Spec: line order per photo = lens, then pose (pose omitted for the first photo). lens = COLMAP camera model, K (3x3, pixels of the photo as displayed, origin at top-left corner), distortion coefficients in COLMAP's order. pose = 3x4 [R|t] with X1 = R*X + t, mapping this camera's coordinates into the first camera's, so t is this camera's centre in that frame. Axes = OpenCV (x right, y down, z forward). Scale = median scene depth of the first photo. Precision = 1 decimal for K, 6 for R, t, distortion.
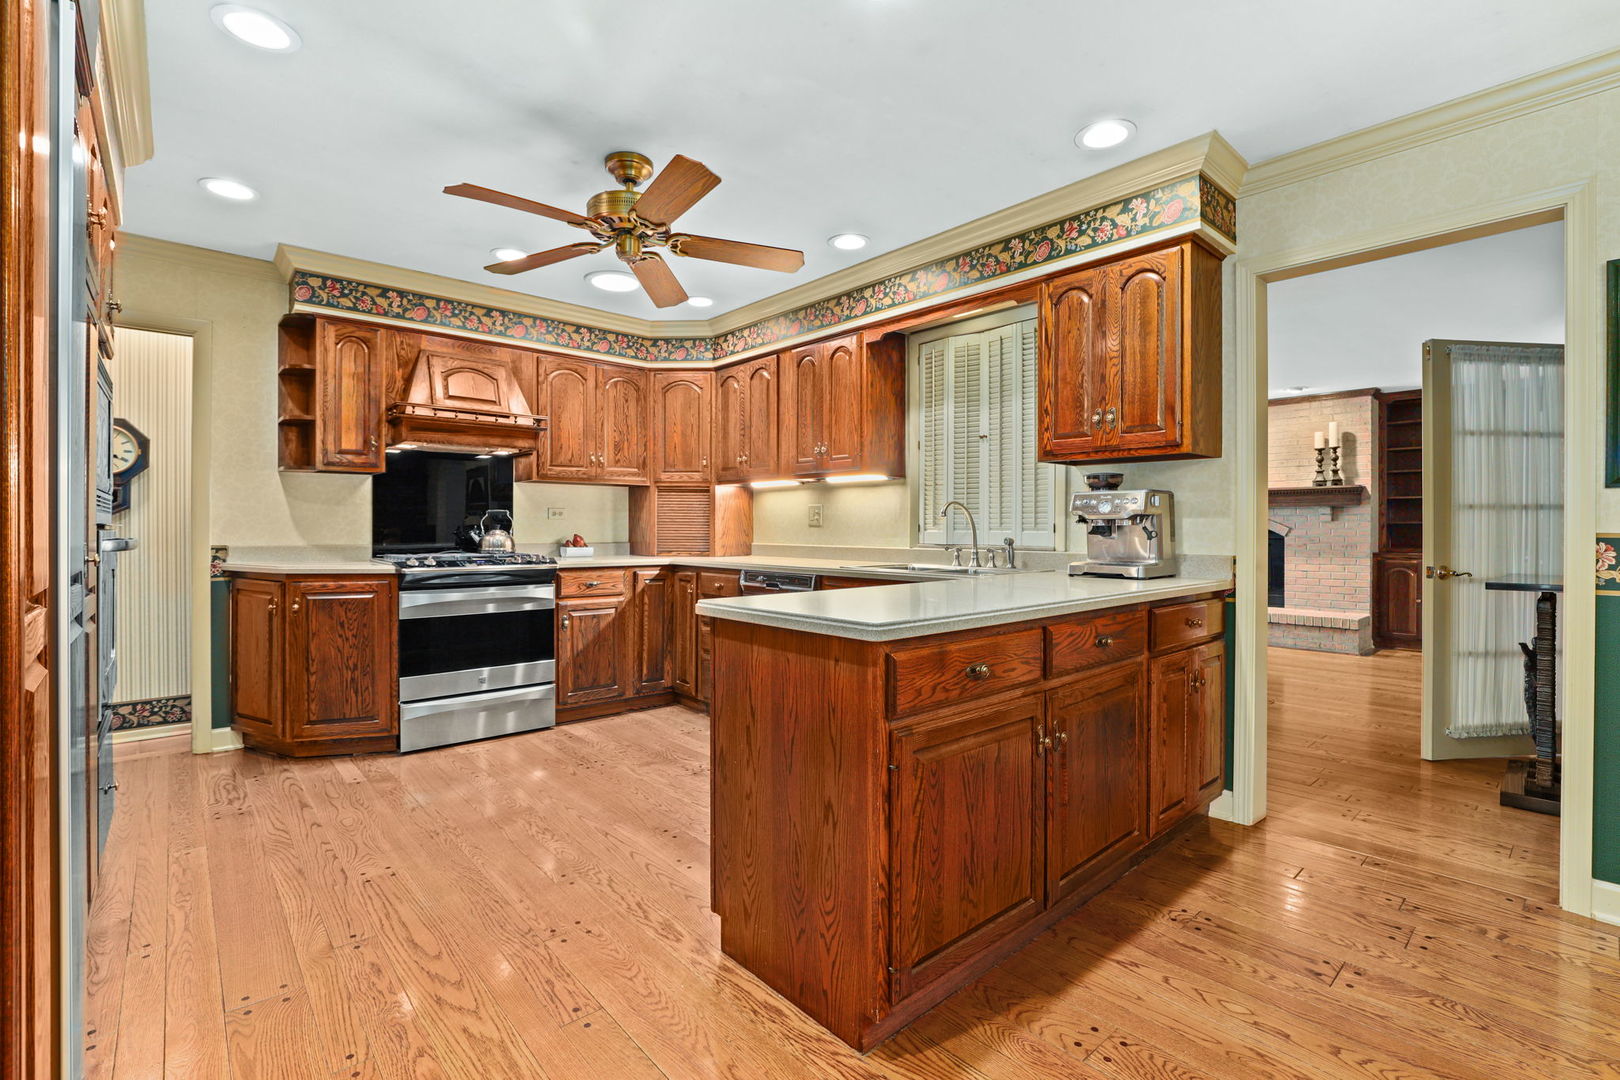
lens RADIAL K [[747.9, 0, 833.2], [0, 747.9, 527.3], [0, 0, 1]] dist [-0.030158, 0.004443]
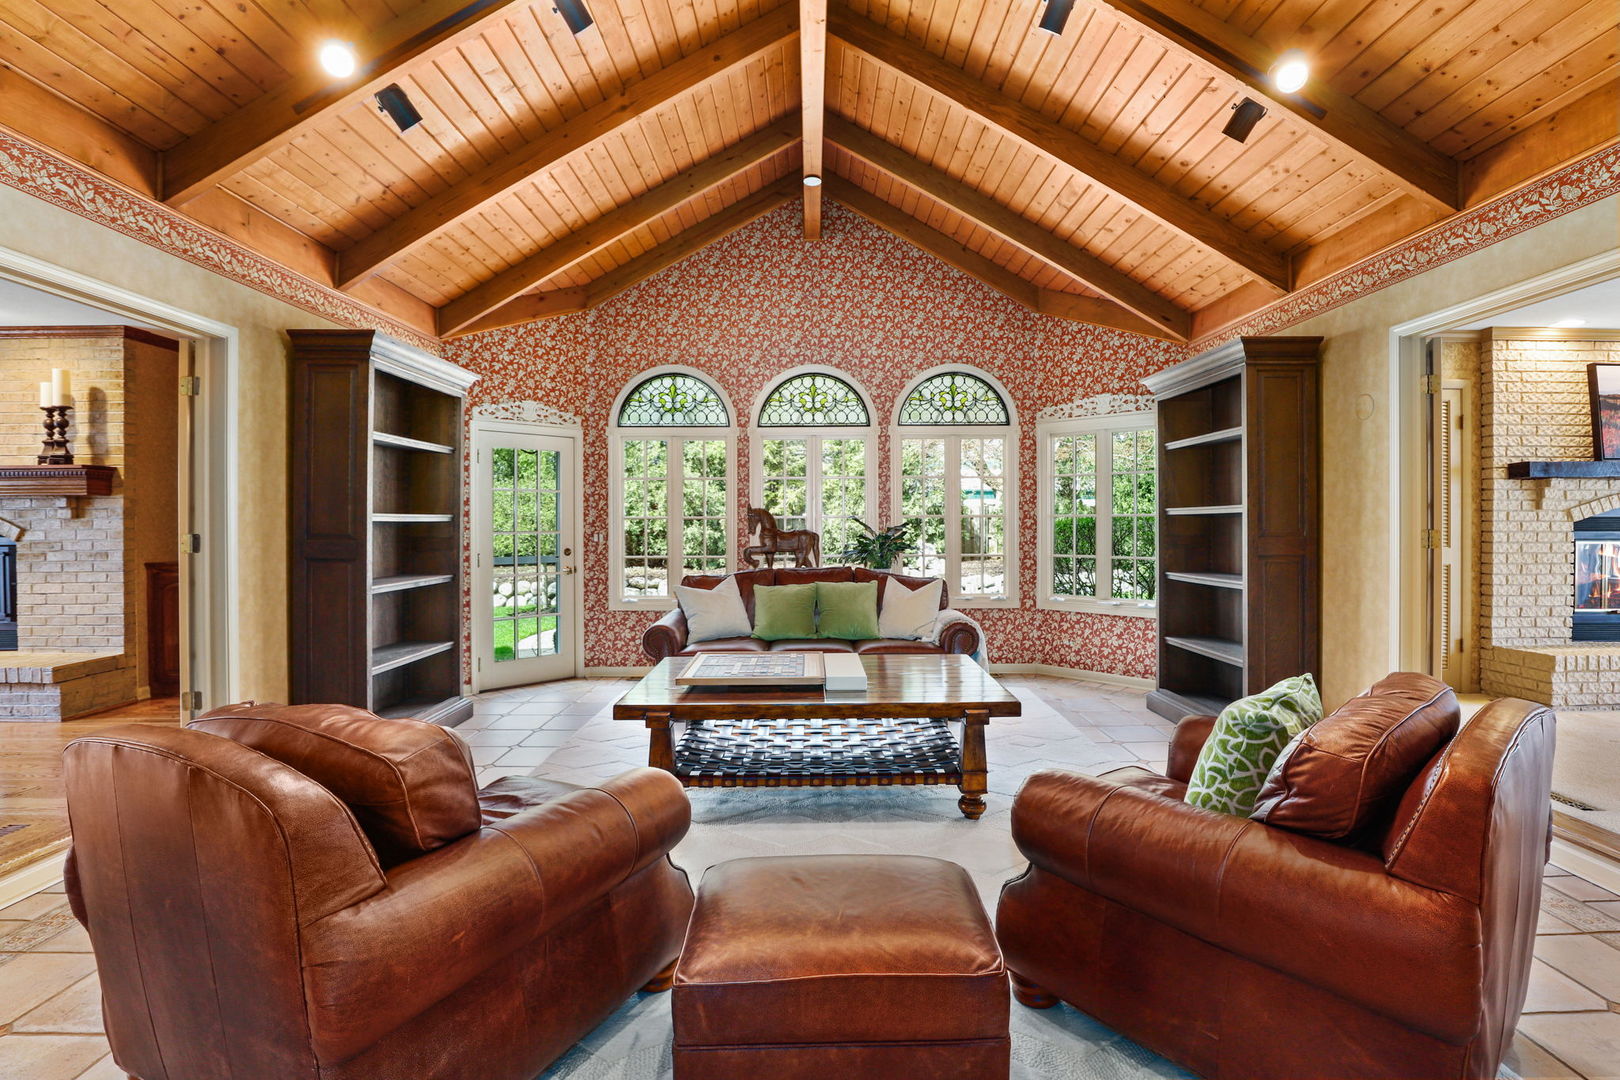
lens RADIAL K [[747.9, 0, 821.7], [0, 747.9, 530.7], [0, 0, 1]] dist [-0.030158, 0.004443]
pose [[0.656116, -0.009662, 0.754598, 1.134308], [0.004233, 0.999949, 0.009123, 0.000064], [-0.754648, -0.002792, 0.656124, 0.094709]]
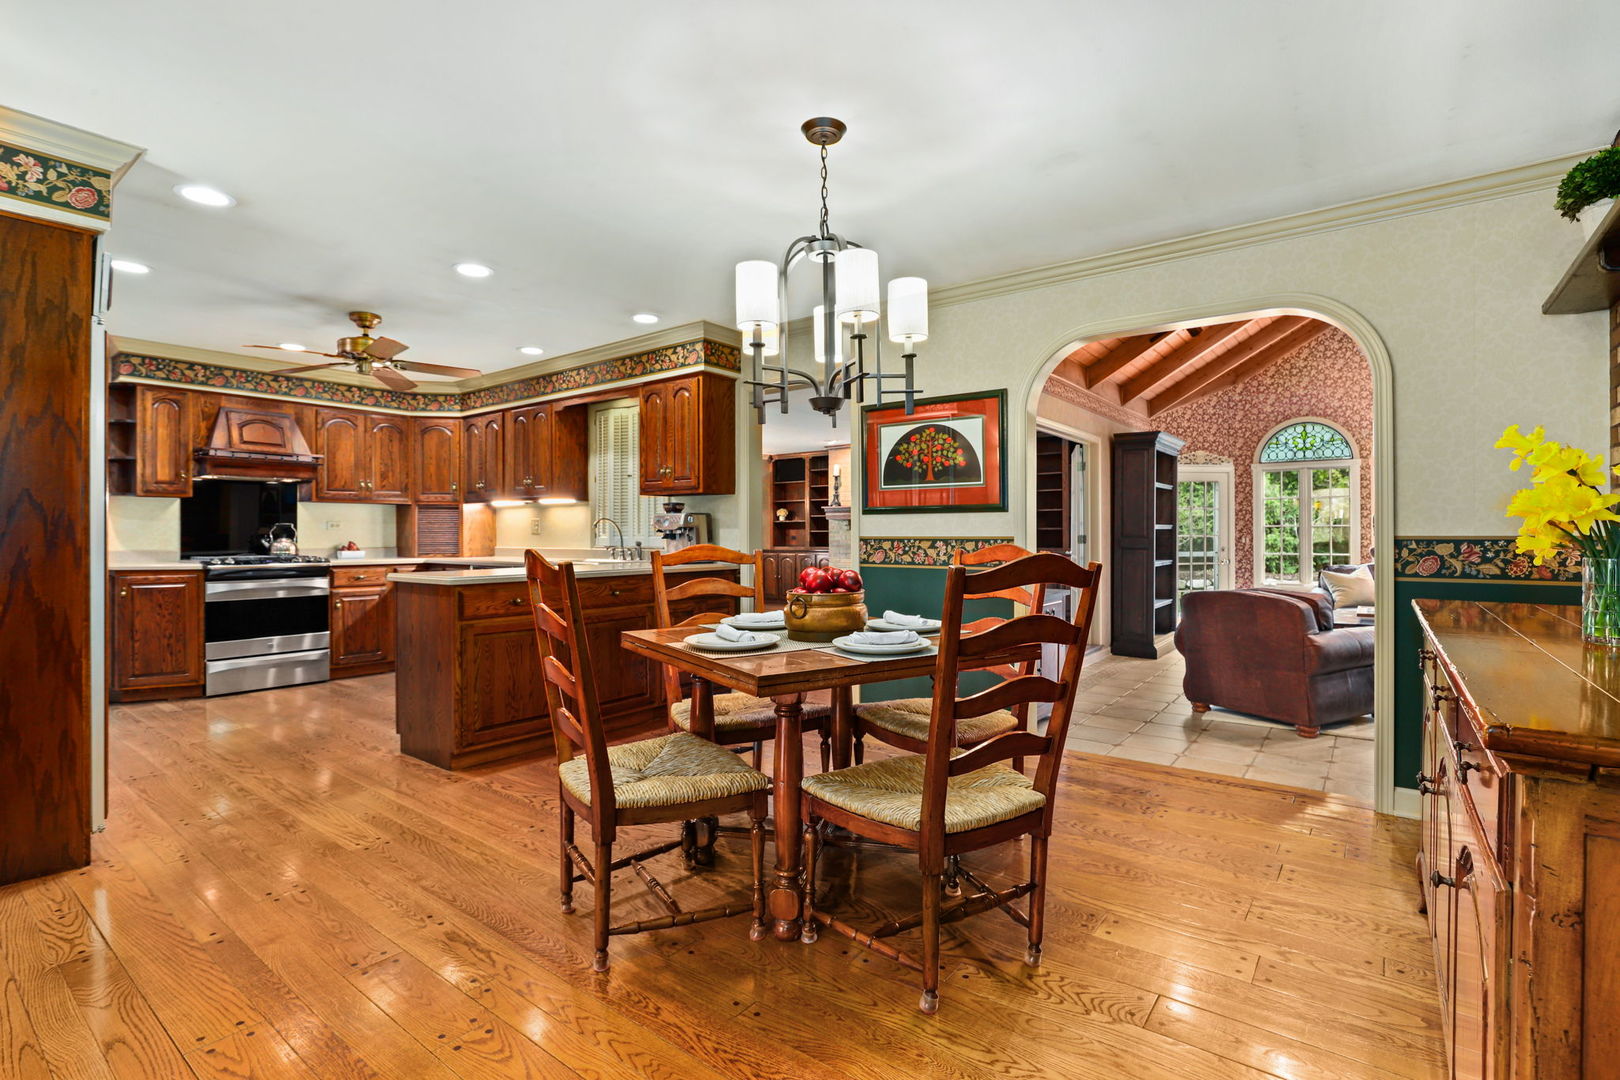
lens RADIAL K [[747.9, 0, 820.9], [0, 747.9, 530.0], [0, 0, 1]] dist [-0.030158, 0.004443]
pose [[0.981602, -0.004399, 0.190887, 0.264303], [0.005272, 0.999978, -0.004066, -0.000839], [-0.190865, 0.004998, 0.981604, -0.526505]]
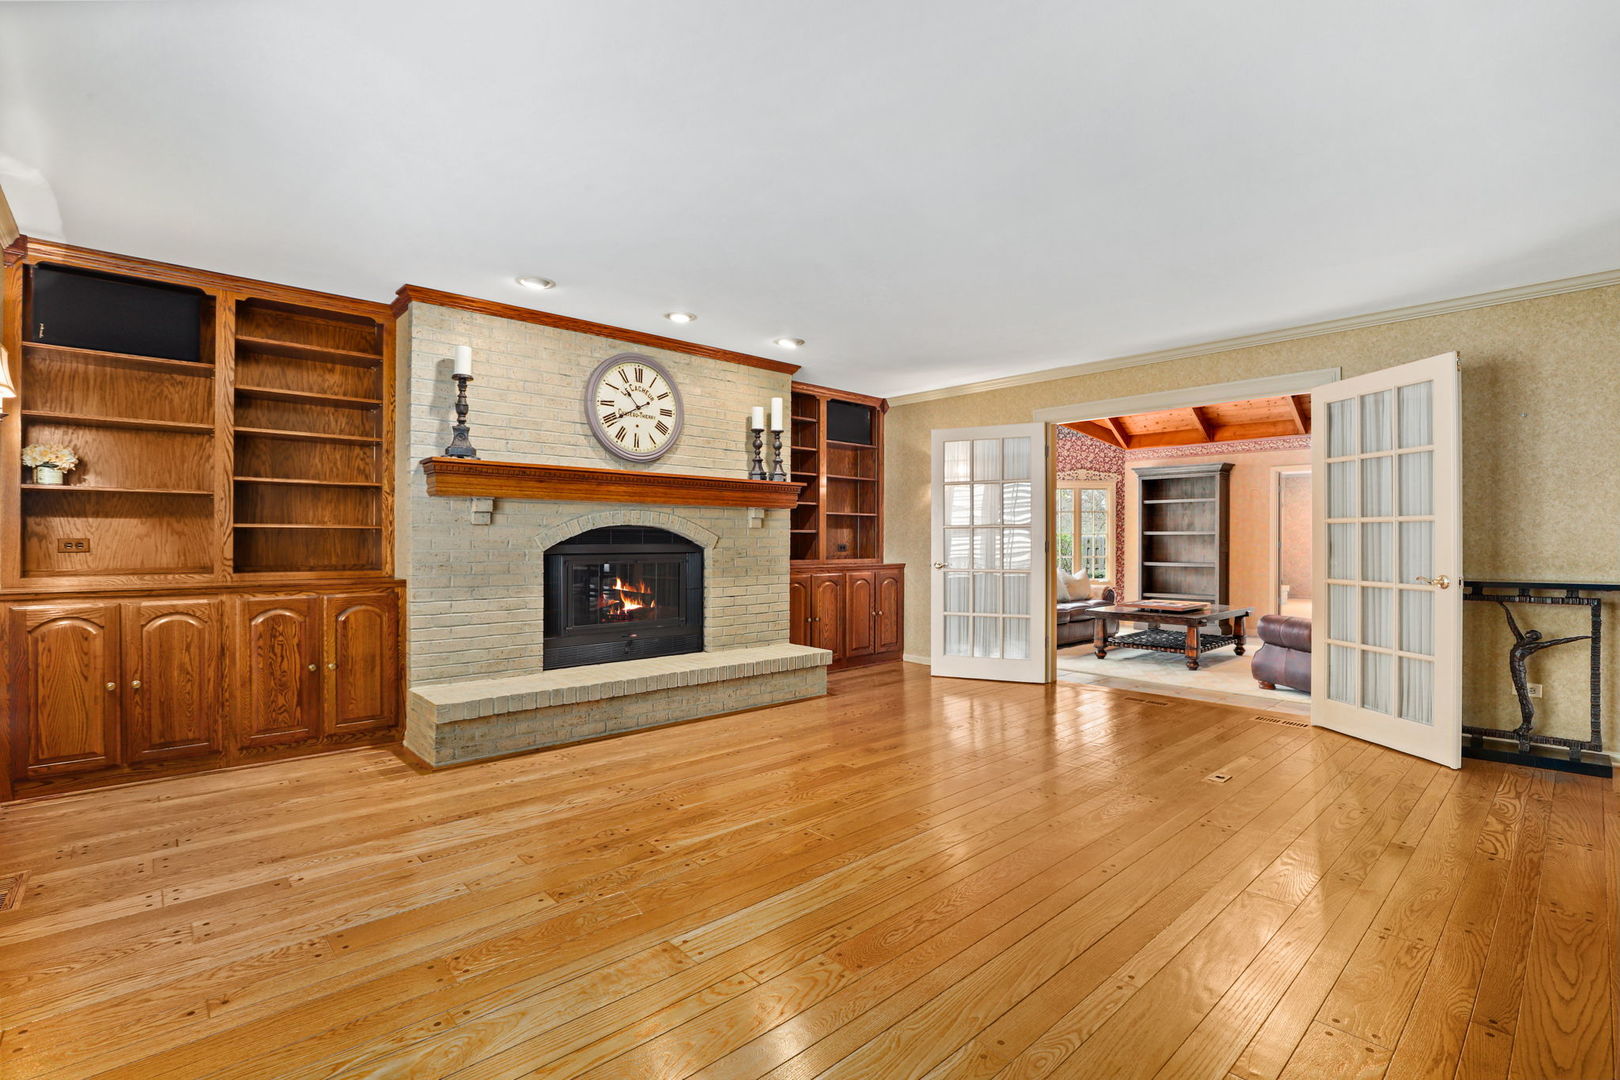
lens RADIAL K [[747.9, 0, 832.6], [0, 747.9, 537.9], [0, 0, 1]] dist [-0.030158, 0.004443]
pose [[-0.027462, -0.001842, 0.999621, -0.175249], [-0.007325, 0.999972, 0.001642, 0.001058], [-0.999596, -0.007278, -0.027475, 1.726407]]
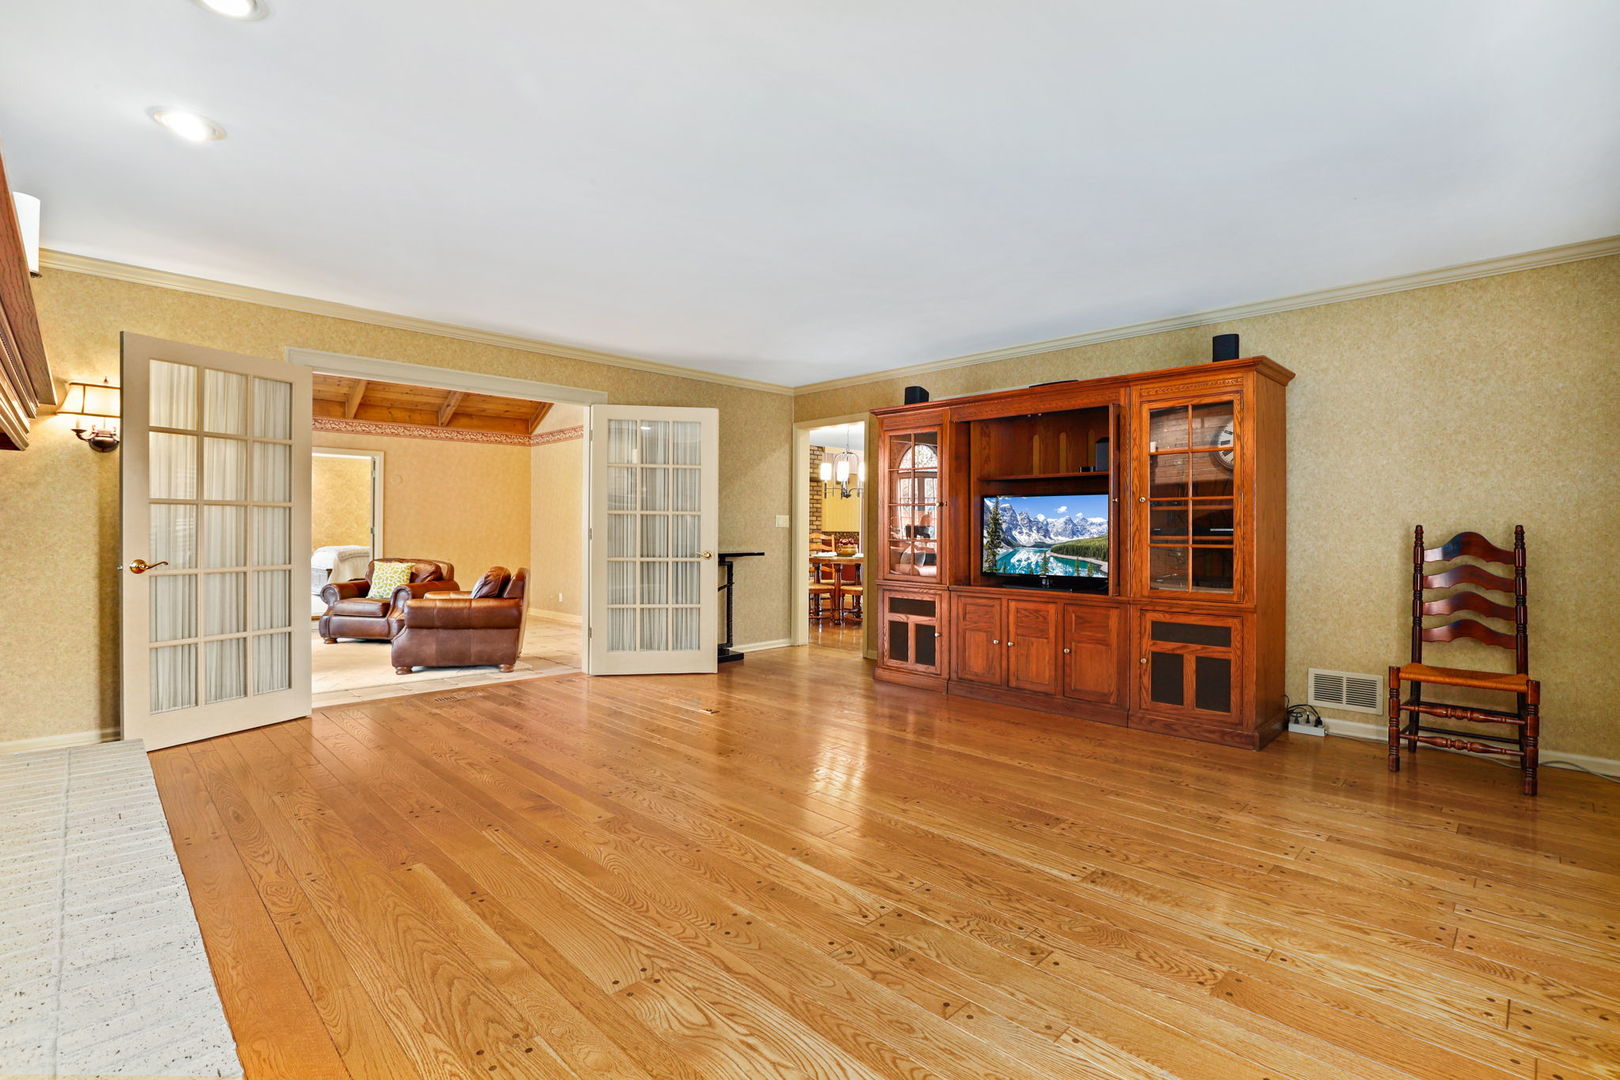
lens RADIAL K [[747.9, 0, 818.6], [0, 747.9, 534.0], [0, 0, 1]] dist [-0.030158, 0.004443]
pose [[-0.998530, -0.009963, -0.053269, 0.597437], [-0.009872, 0.999949, -0.001953, 0.012189], [0.053286, -0.001424, -0.998578, 2.411227]]
